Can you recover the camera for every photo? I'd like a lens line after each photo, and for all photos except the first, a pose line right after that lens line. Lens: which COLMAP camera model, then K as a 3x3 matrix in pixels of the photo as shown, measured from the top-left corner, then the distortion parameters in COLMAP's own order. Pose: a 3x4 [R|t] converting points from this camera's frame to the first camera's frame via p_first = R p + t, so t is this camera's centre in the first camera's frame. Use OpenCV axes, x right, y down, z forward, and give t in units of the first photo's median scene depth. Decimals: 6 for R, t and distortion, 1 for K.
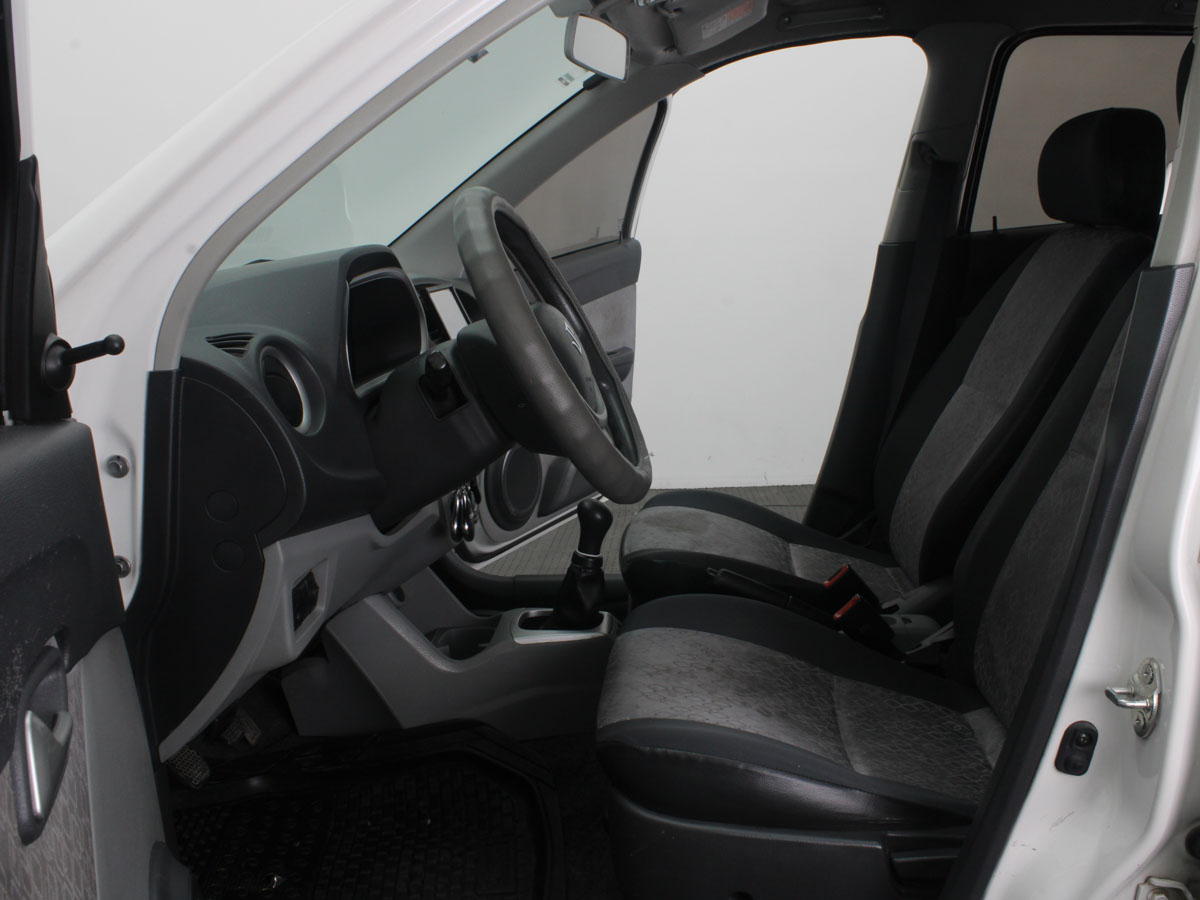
lens RADIAL K [[1100.8, 0, 600.0], [0, 1100.8, 450.0], [0, 0, 1]] dist [-0.171192, 0.121730]
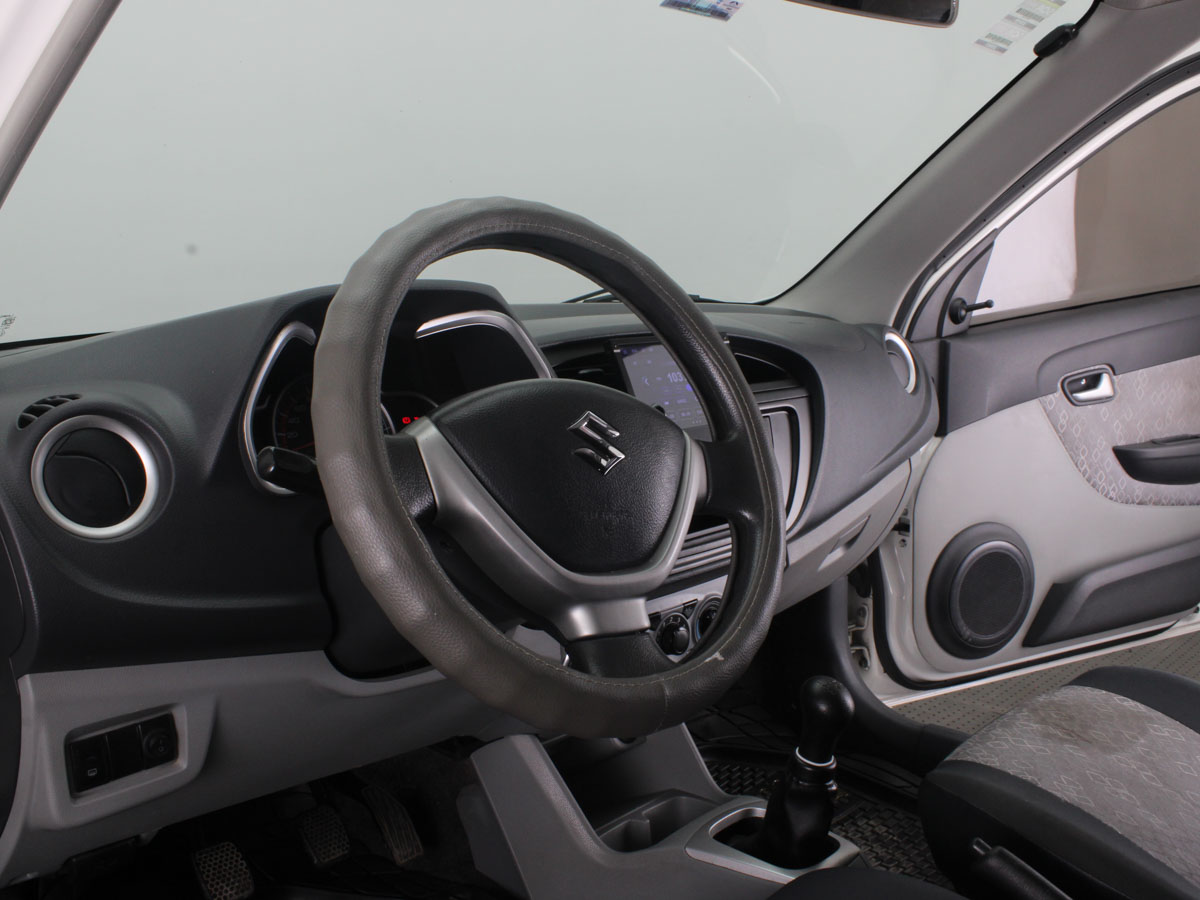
lens RADIAL K [[1100.8, 0, 600.0], [0, 1100.8, 450.0], [0, 0, 1]] dist [-0.171192, 0.121730]
pose [[0.767447, 0.119903, -0.629800, 0.232418], [-0.132926, 0.990768, 0.026646, -0.073759], [0.627180, 0.063267, 0.776300, 0.344752]]
